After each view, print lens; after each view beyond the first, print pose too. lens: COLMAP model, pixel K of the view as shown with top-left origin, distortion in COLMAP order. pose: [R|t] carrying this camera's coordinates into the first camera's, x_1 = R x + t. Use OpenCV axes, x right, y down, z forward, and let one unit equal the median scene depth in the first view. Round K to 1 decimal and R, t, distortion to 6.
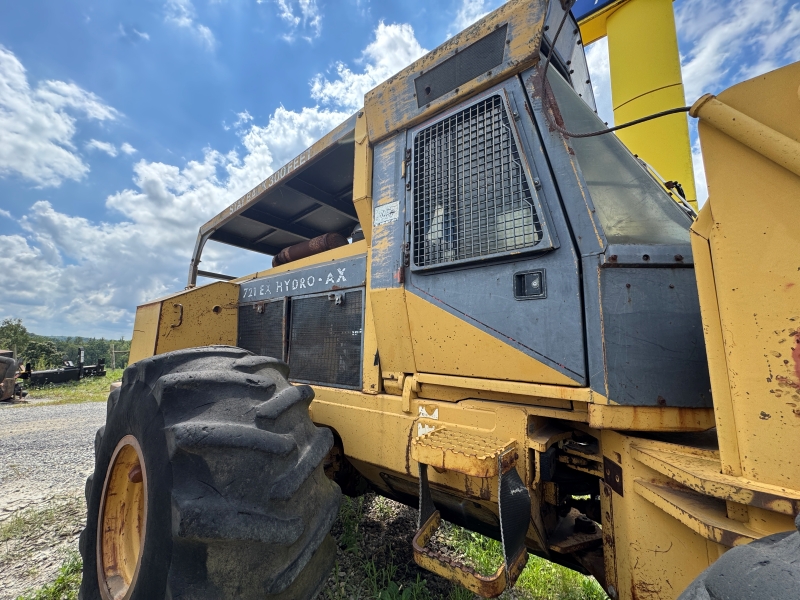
lens RADIAL K [[320.2, 0, 400.0], [0, 320.2, 300.0], [0, 0, 1]] dist [-0.002571, -0.000078]
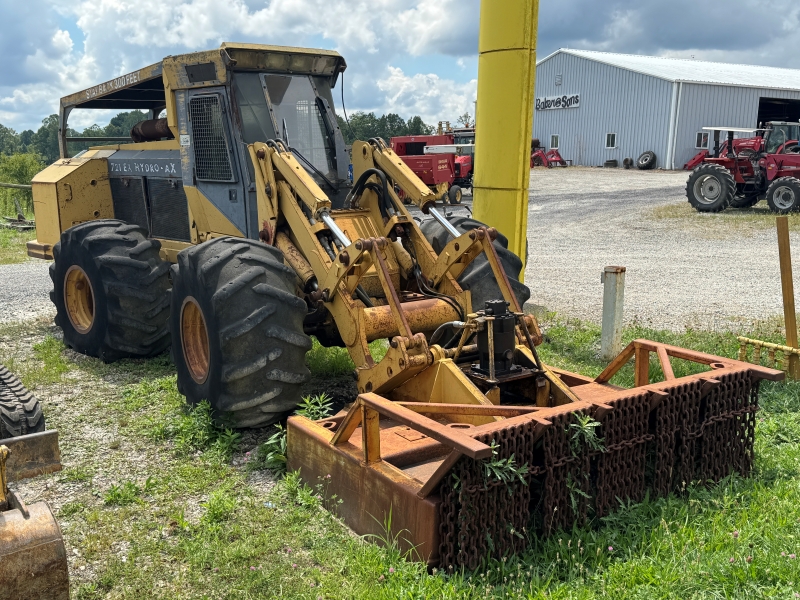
lens RADIAL K [[862.2, 0, 413.6], [0, 862.2, 302.7], [0, 0, 1]] dist [0.195062, -0.441290]
pose [[0.989791, -0.017844, -0.141407, 1.839852], [0.064183, 0.941646, 0.330429, -0.939171], [0.127259, -0.336131, 0.933178, -3.545883]]
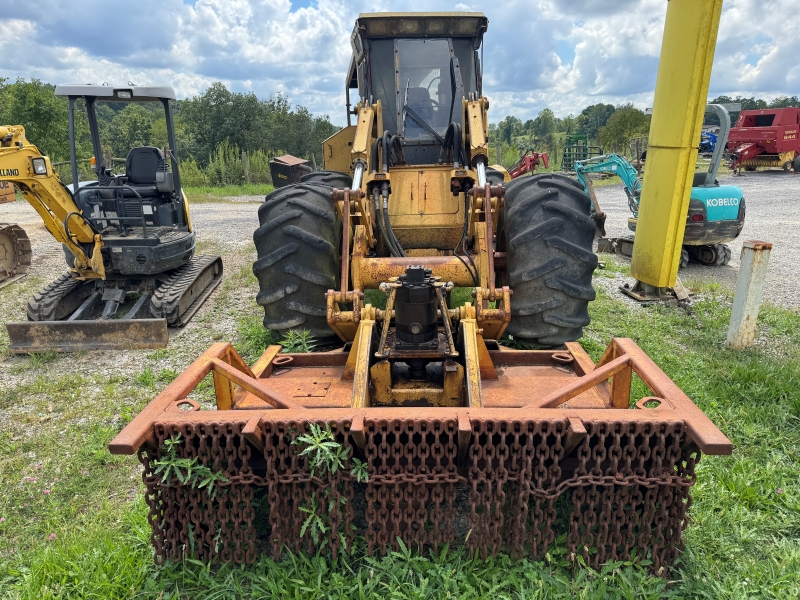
lens RADIAL K [[566.6, 0, 387.2], [0, 566.6, 313.4], [0, 0, 1]] dist [-0.002270, -0.002948]
pose [[0.705423, 0.164402, -0.689457, 2.933307], [0.162558, 0.909274, 0.383139, -0.439723], [0.689894, -0.382352, 0.614698, -1.739525]]
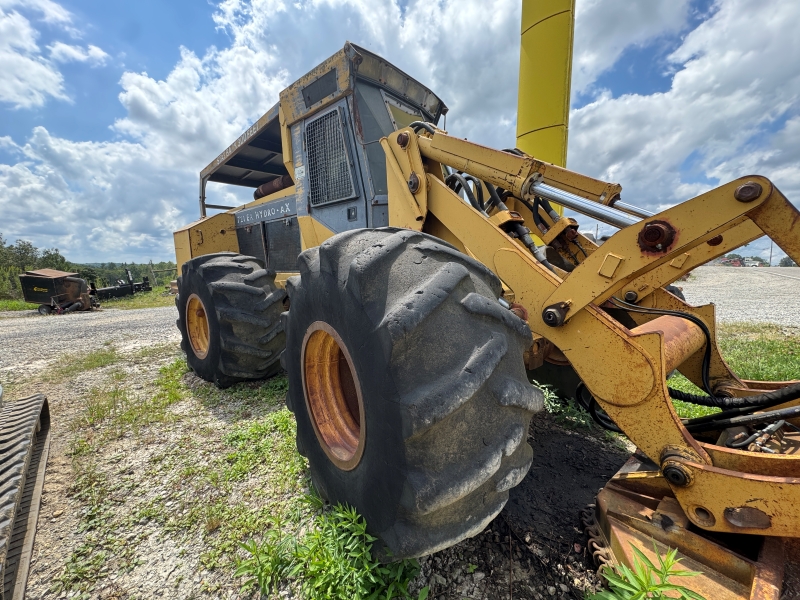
lens RADIAL K [[320.2, 0, 400.0], [0, 320.2, 300.0], [0, 0, 1]] dist [-0.002571, -0.000078]
pose [[0.997246, -0.044786, -0.059112, 0.600592], [0.059384, 0.959685, 0.274735, -0.047169], [0.044425, -0.277488, 0.959701, -0.901568]]
